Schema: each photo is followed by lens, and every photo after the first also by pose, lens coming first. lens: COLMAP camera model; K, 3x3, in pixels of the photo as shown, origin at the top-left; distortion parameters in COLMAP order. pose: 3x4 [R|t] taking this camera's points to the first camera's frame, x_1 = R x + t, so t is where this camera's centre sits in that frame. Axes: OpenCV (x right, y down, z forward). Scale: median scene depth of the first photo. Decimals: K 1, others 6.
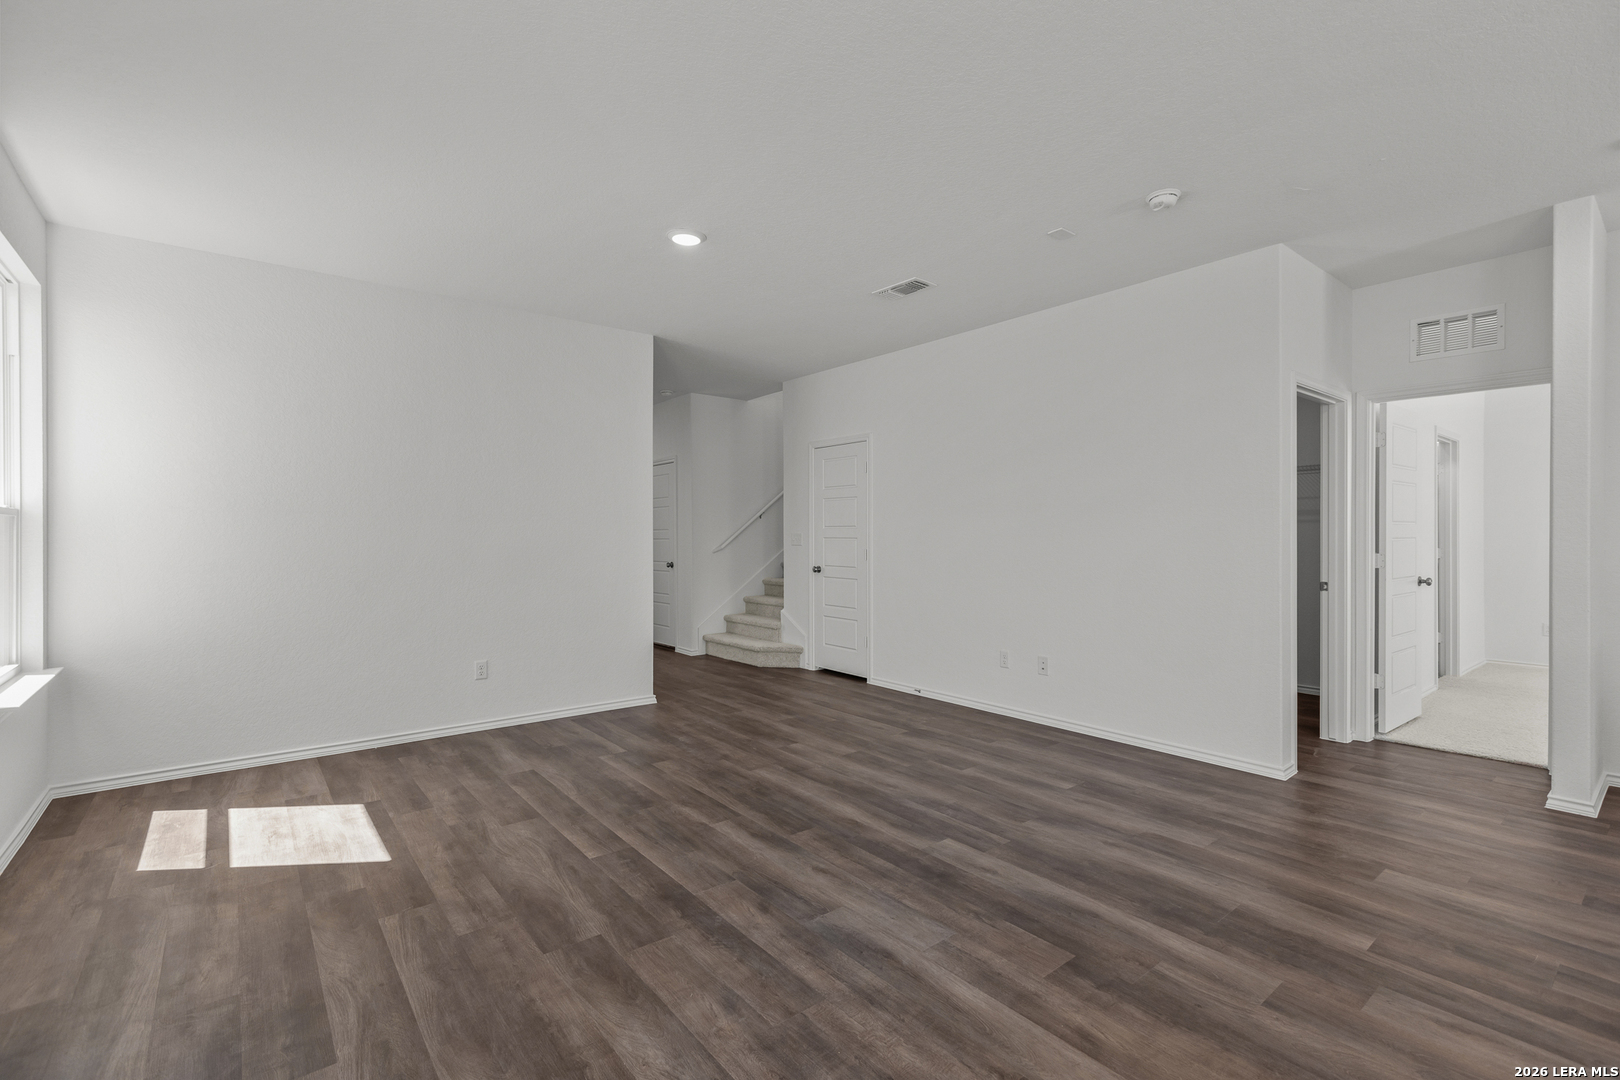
lens RADIAL K [[732.4, 0, 812.2], [0, 732.4, 536.6], [0, 0, 1]] dist [0.004034, 0.000396]
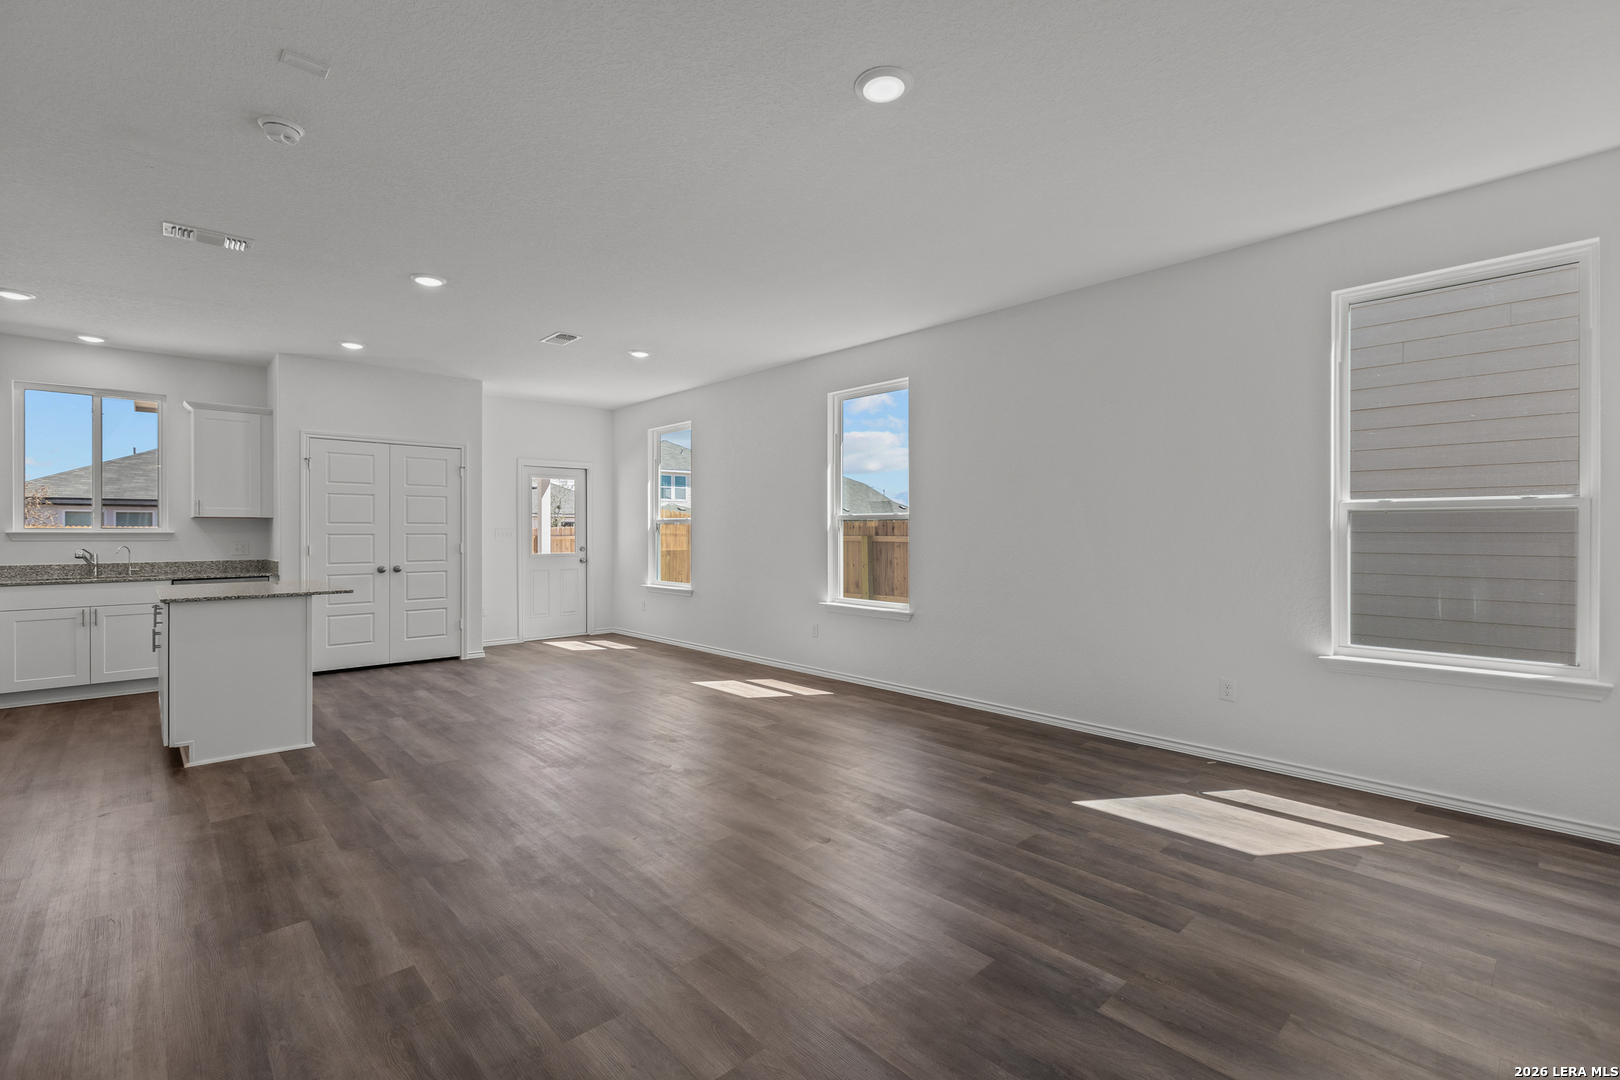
lens RADIAL K [[732.4, 0, 817.2], [0, 732.4, 533.2], [0, 0, 1]] dist [0.004034, 0.000396]
pose [[-0.996755, 0.003398, -0.080427, -0.058396], [0.002881, 0.999974, 0.006541, -0.003507], [0.080447, 0.006288, -0.996739, 1.788254]]
